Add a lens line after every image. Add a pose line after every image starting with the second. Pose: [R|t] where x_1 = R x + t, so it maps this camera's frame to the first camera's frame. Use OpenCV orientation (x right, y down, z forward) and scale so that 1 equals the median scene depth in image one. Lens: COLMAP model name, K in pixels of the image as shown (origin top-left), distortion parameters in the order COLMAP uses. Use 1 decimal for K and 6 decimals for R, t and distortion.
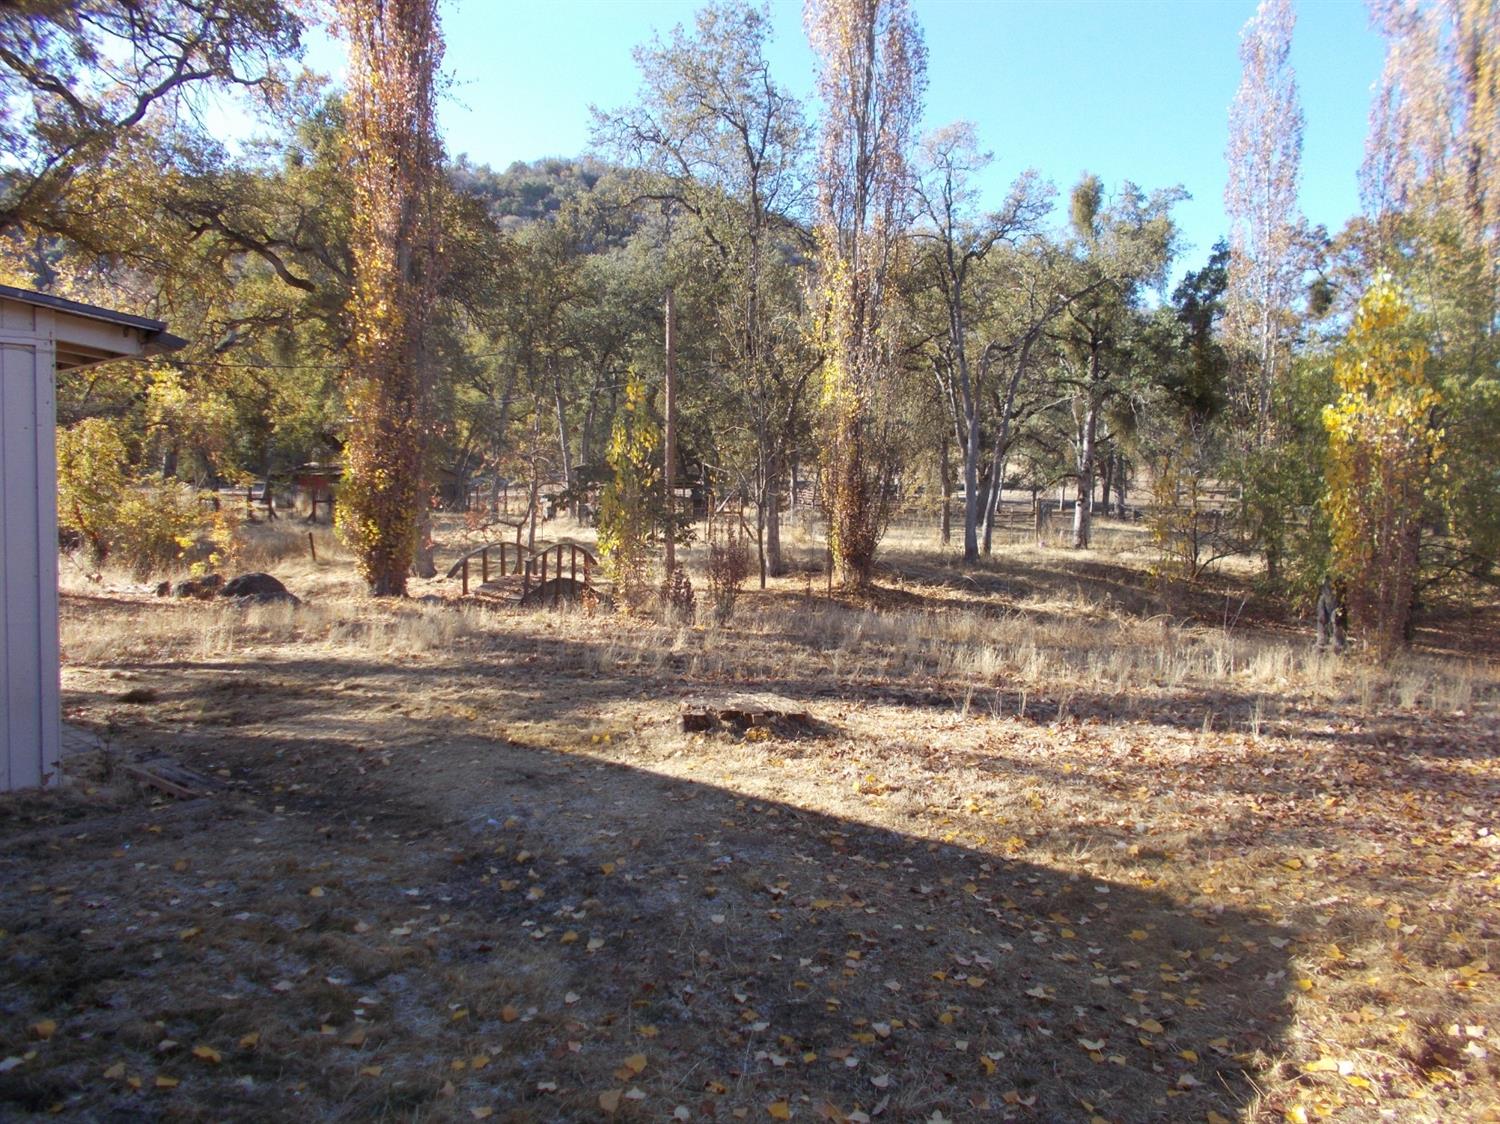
lens RADIAL K [[1151.7, 0, 747.6], [0, 1151.7, 563.6], [0, 0, 1]] dist [0.004818, 0.001360]
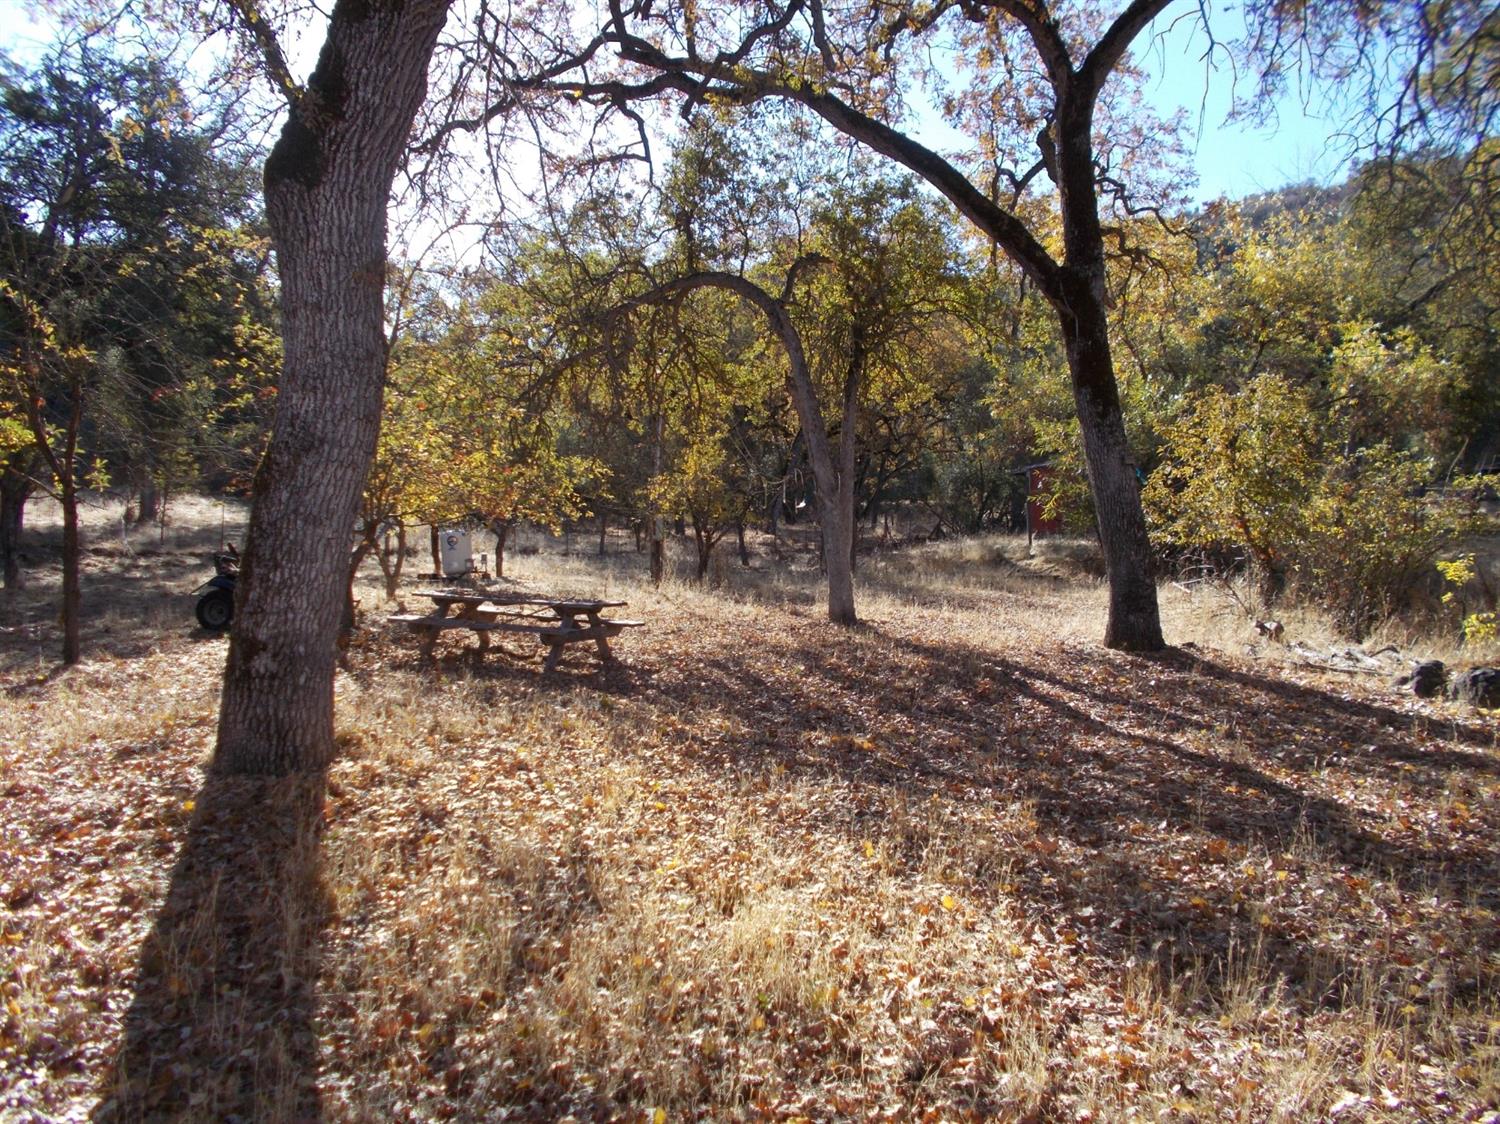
lens RADIAL K [[1151.7, 0, 747.8], [0, 1151.7, 560.9], [0, 0, 1]] dist [0.004818, 0.001360]
pose [[0.604250, 0.016364, -0.796626, -0.226856], [-0.027642, 0.999618, -0.000434, -0.011737], [0.796315, 0.022283, 0.604472, 0.378437]]
